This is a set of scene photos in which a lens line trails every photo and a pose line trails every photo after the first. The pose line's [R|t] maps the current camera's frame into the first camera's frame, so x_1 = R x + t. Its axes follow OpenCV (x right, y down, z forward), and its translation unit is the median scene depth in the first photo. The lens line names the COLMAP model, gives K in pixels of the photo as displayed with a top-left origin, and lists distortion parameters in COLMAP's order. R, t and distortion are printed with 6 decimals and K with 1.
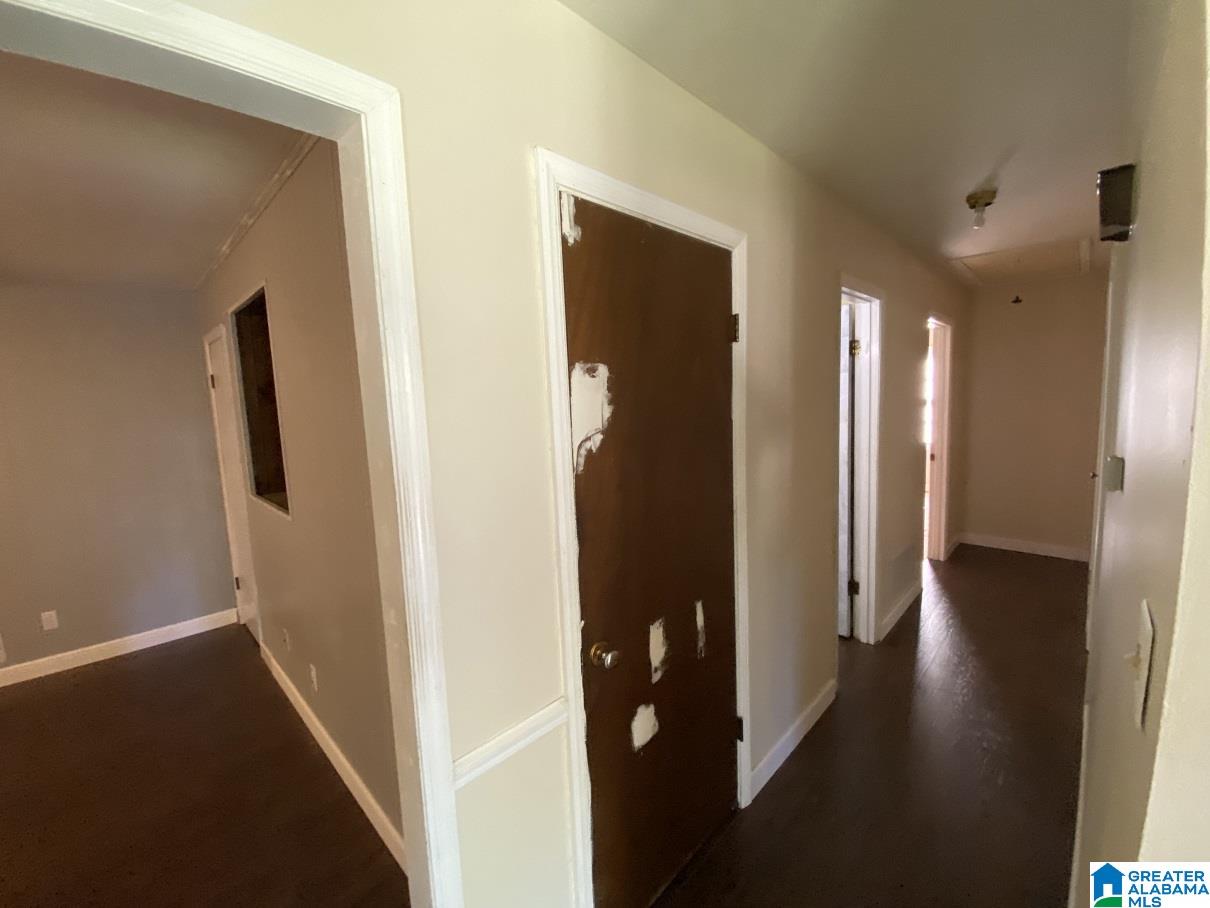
lens RADIAL K [[497.3, 0, 595.7], [0, 497.3, 465.3], [0, 0, 1]] dist [0.011205, -0.000748]
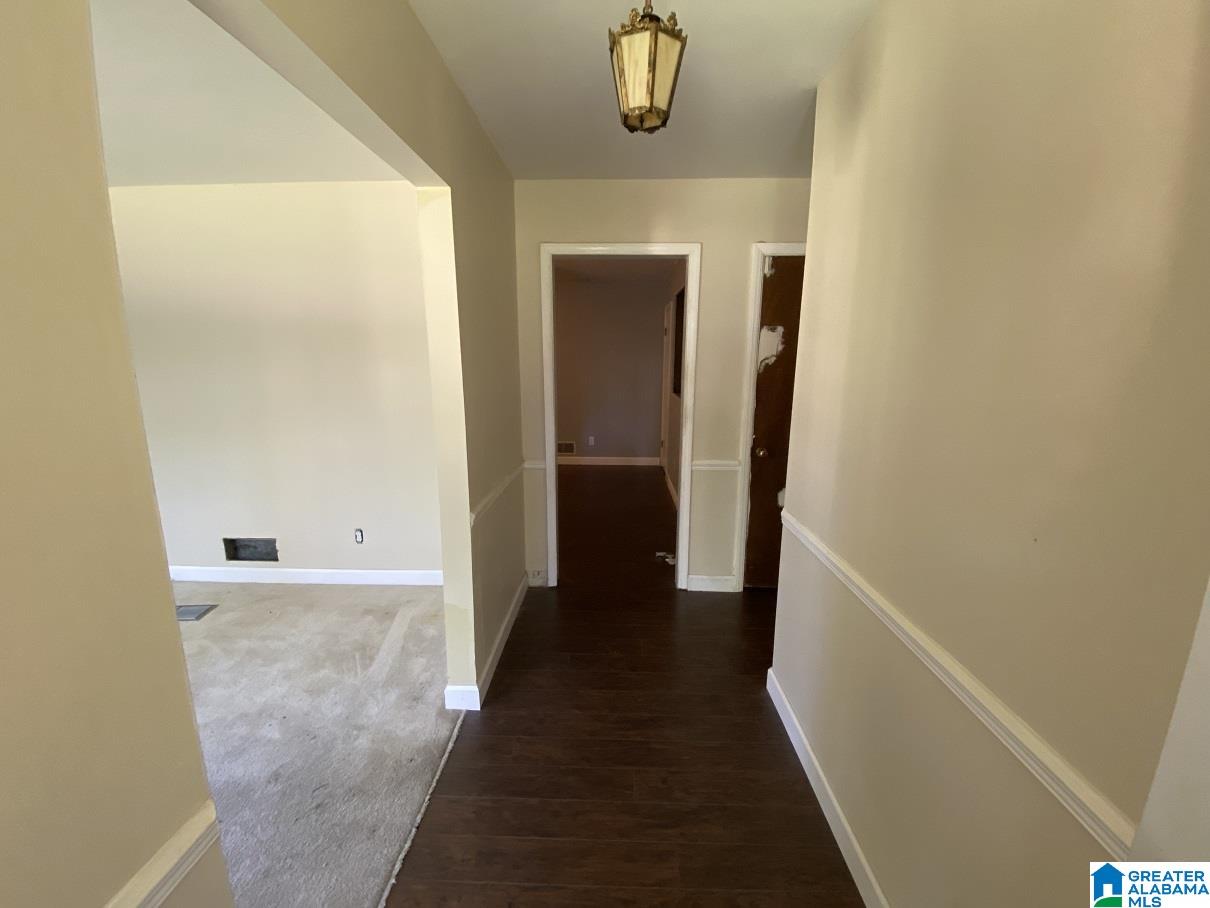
lens RADIAL K [[497.3, 0, 600.2], [0, 497.3, 449.6], [0, 0, 1]] dist [0.011205, -0.000748]
pose [[0.681912, 0.189346, -0.706502, 1.196160], [-0.136634, 0.981885, 0.131272, 0.168791], [0.718559, 0.007017, 0.695430, -1.202482]]
